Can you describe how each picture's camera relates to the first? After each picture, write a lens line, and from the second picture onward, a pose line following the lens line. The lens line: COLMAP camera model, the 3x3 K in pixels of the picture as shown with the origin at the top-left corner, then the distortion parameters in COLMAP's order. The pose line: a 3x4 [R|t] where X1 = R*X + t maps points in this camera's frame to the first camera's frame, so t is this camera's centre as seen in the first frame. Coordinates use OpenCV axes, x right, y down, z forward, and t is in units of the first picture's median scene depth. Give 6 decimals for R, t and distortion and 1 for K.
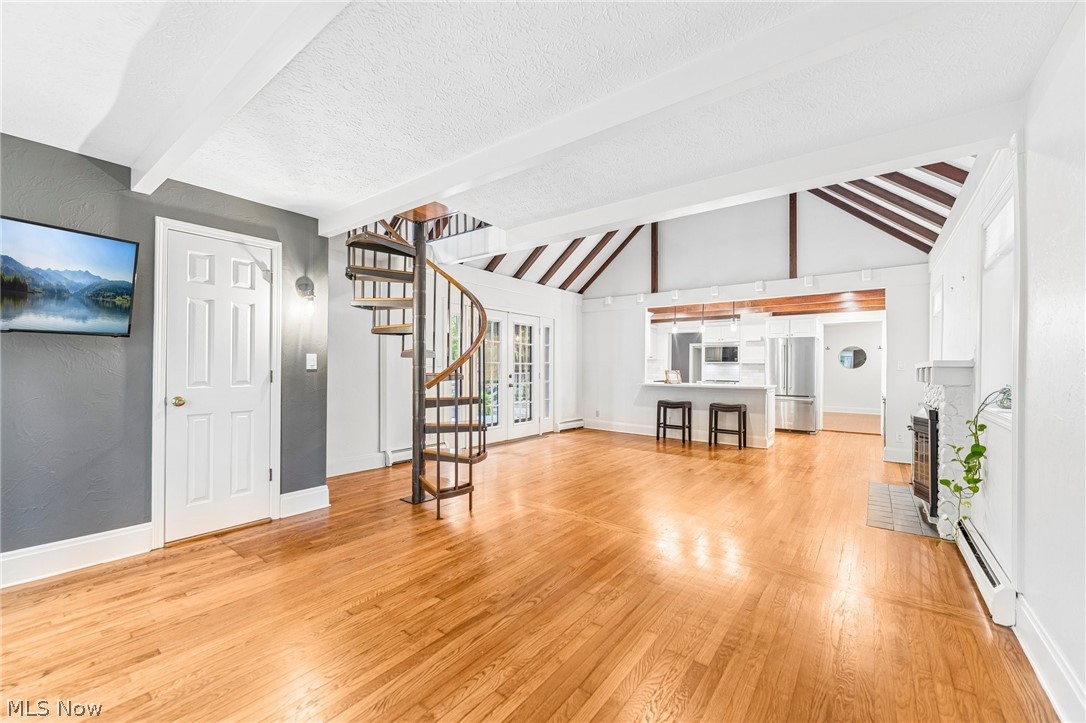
lens RADIAL K [[434.0, 0, 539.4], [0, 434.0, 362.9], [0, 0, 1]] dist [0.001055, -0.000646]
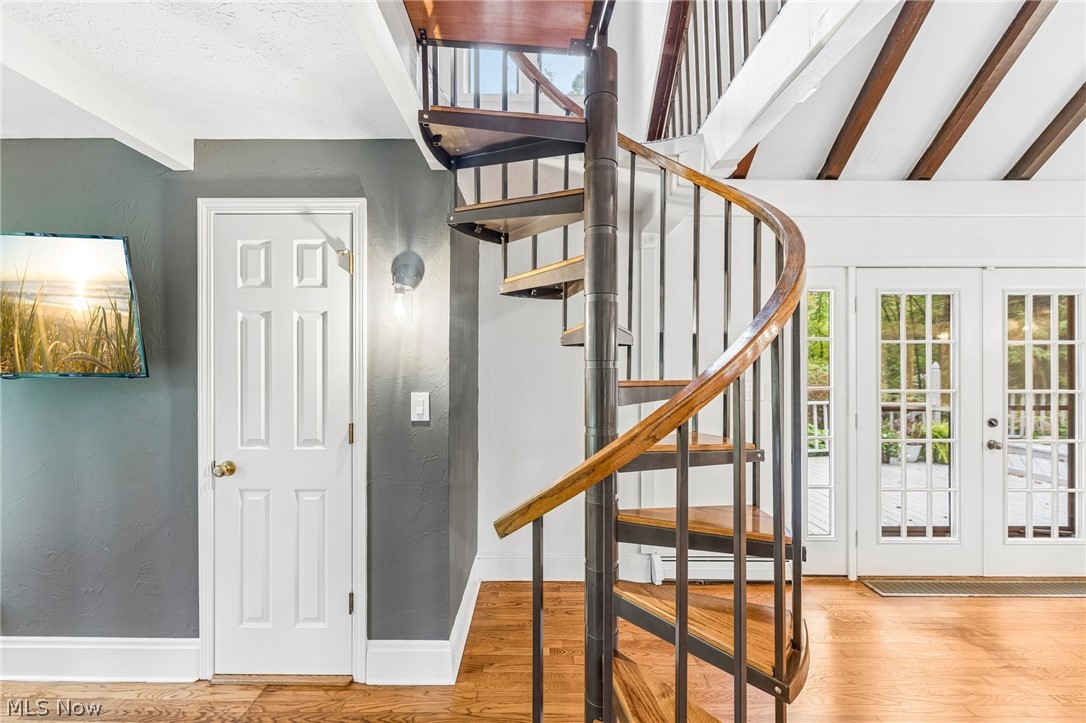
lens RADIAL K [[434.0, 0, 540.8], [0, 434.0, 367.3], [0, 0, 1]] dist [0.001055, -0.000646]
pose [[0.610872, -0.001782, -0.791728, -0.004037], [0.008810, 0.999951, 0.004547, -0.057077], [0.791680, -0.009753, 0.610858, 0.842971]]
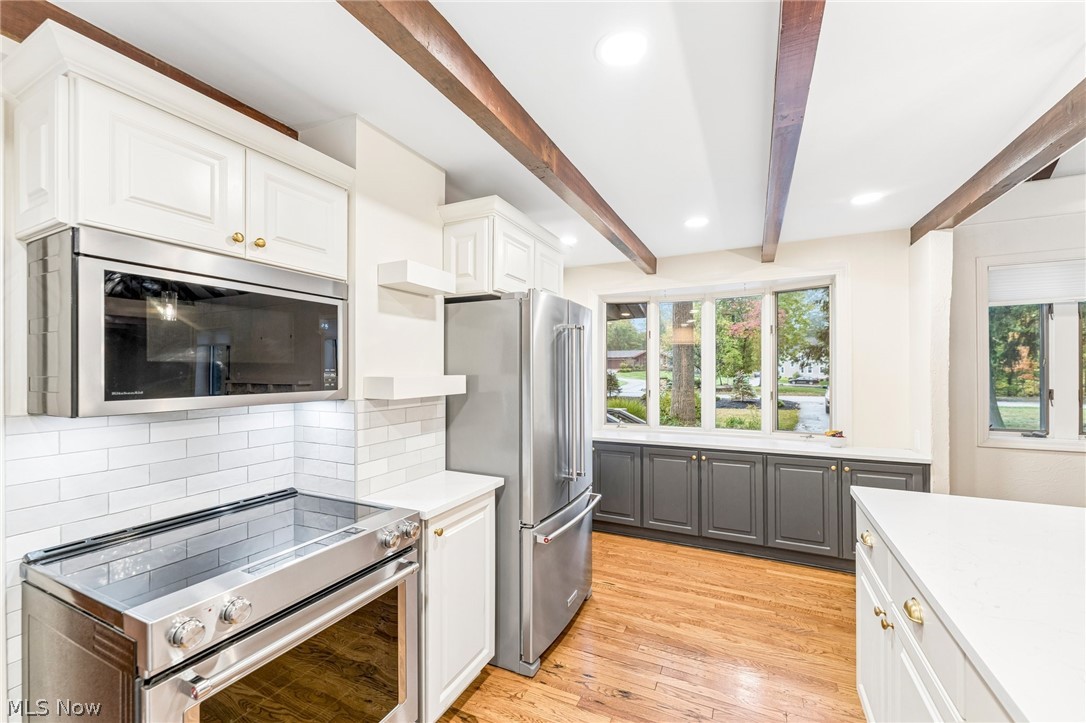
lens RADIAL K [[434.0, 0, 546.4], [0, 434.0, 367.9], [0, 0, 1]] dist [0.001055, -0.000646]
pose [[-0.205586, -0.004684, 0.978628, 0.764491], [-0.008425, 0.999960, 0.003016, -0.038737], [-0.978603, -0.007625, -0.205617, 2.786238]]
